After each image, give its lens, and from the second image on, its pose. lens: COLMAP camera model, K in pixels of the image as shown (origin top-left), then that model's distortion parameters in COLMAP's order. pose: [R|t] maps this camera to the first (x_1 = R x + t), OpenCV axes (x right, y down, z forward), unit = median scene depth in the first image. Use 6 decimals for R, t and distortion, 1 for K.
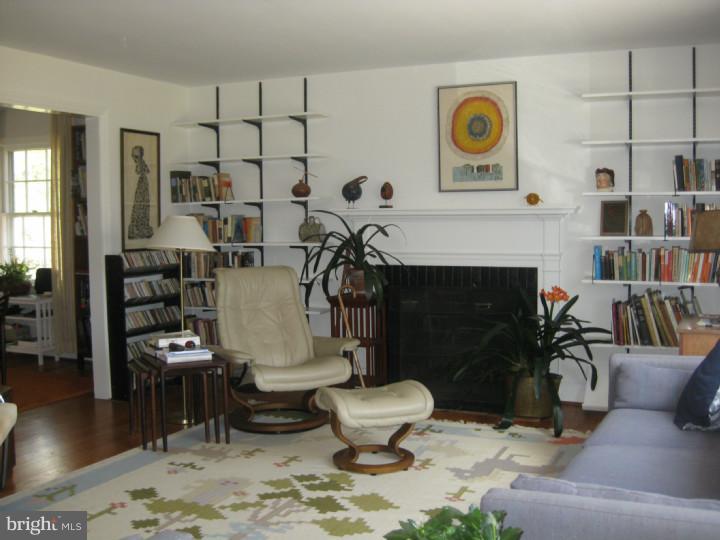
lens RADIAL K [[798.1, 0, 370.5], [0, 798.1, 269.2], [0, 0, 1]] dist [-0.144352, 0.001741]
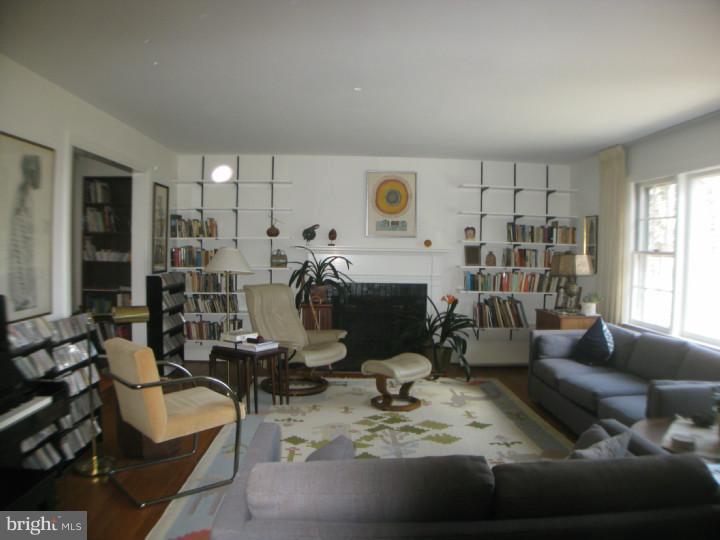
lens RADIAL K [[549.6, 0, 360.0], [0, 549.6, 270.0], [0, 0, 1]] dist [-0.195766, 0.001844]
pose [[0.896209, 0.007613, 0.443567, -0.464263], [0.002956, 0.999728, -0.023131, -0.005547], [-0.443623, 0.022041, 0.895942, 0.025253]]
